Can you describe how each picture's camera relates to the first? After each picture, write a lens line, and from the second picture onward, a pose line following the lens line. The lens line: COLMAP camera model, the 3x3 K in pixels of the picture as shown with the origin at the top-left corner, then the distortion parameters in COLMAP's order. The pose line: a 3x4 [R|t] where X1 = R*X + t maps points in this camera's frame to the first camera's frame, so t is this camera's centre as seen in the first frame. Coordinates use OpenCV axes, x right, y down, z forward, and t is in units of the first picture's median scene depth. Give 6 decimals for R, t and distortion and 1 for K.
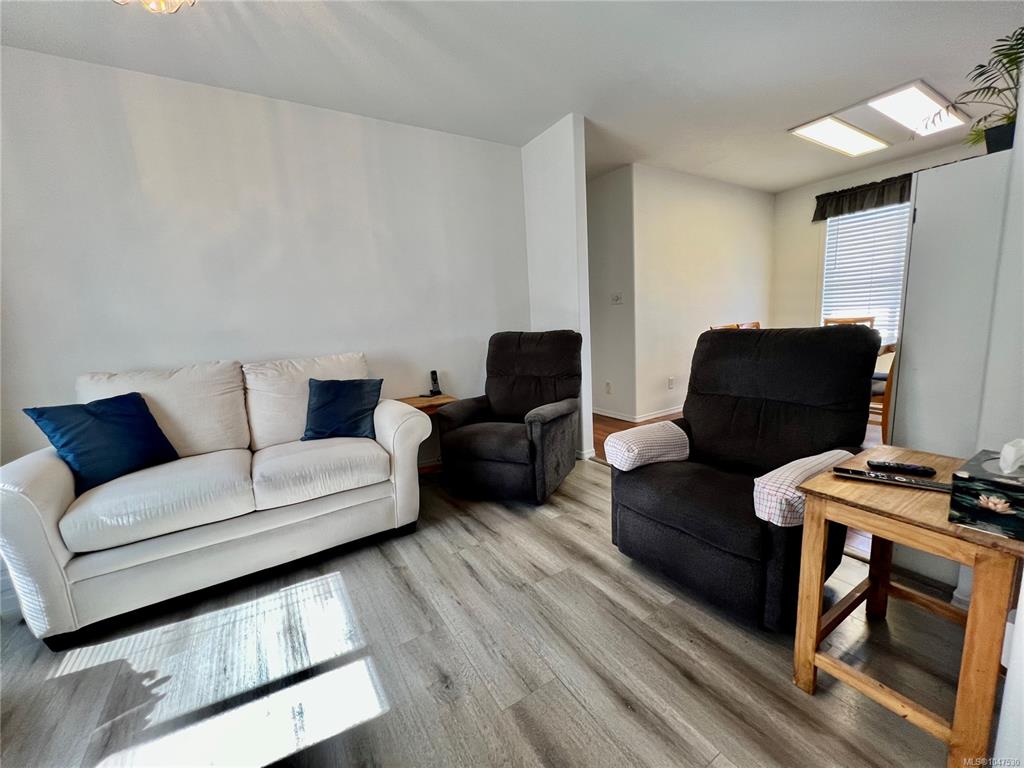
lens RADIAL K [[411.4, 0, 512.0], [0, 411.4, 384.0], [0, 0, 1]] dist [0.000231, 0.000019]
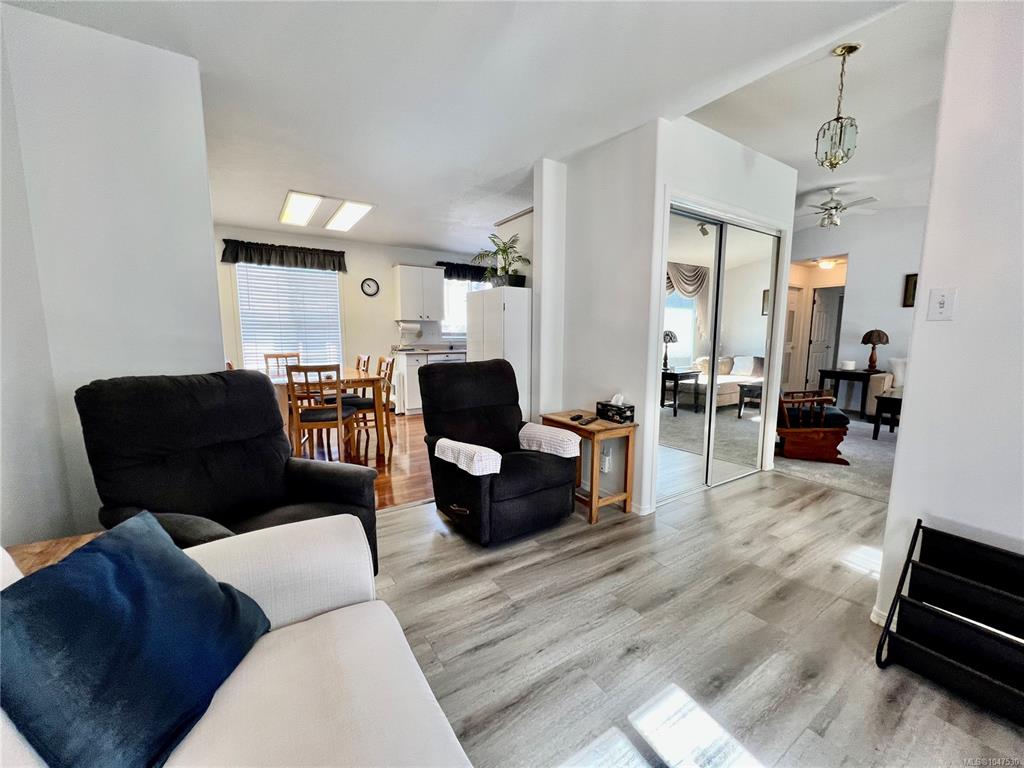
lens RADIAL K [[411.4, 0, 512.0], [0, 411.4, 384.0], [0, 0, 1]] dist [0.000231, 0.000019]
pose [[-0.026045, -0.066796, 0.997427, -1.052075], [0.147060, 0.986654, 0.069915, -0.156765], [-0.988785, 0.148503, -0.015874, 1.002464]]
